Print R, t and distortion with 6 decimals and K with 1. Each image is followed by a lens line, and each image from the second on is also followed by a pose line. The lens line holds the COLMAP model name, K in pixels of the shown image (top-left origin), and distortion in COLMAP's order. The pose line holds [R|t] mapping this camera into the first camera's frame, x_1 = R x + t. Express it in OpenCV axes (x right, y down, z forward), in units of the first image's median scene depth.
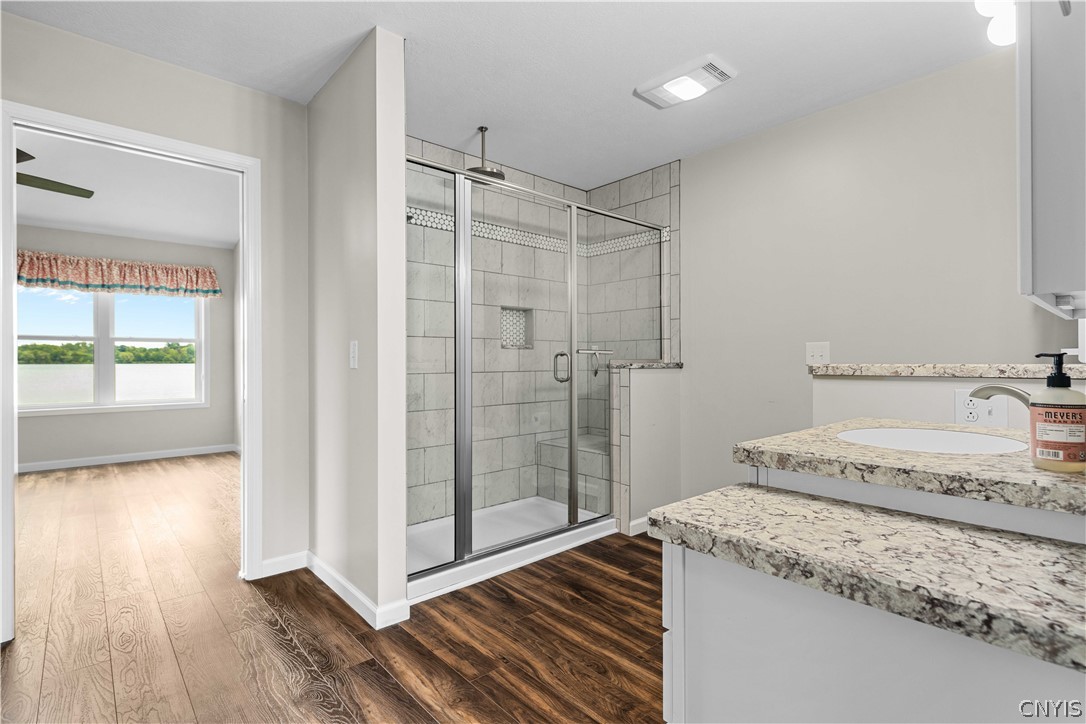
lens RADIAL K [[530.7, 0, 540.3], [0, 530.7, 358.8], [0, 0, 1]] dist [0.018351, -0.002775]
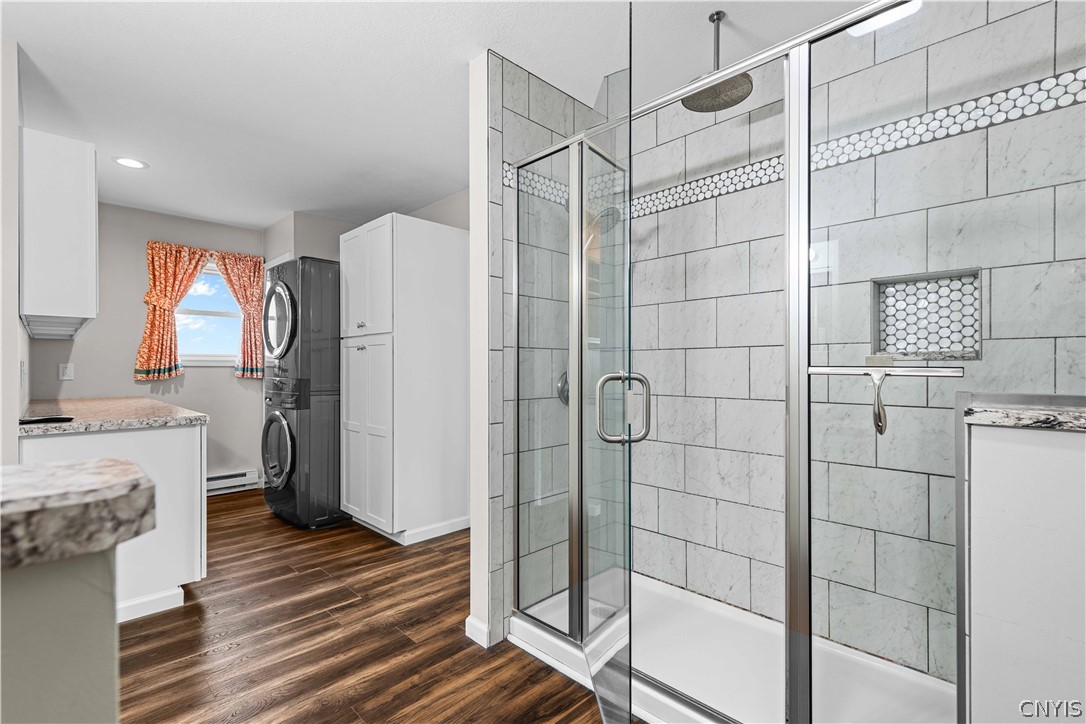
lens RADIAL K [[500.0, 0, 535.7], [0, 500.0, 367.6], [0, 0, 1]] dist [0.014949, 0.000059]
pose [[0.049118, 0.002718, -0.998789, 0.272196], [0.005311, 0.999981, 0.002982, -0.010344], [0.998779, -0.005451, 0.049102, 0.427656]]
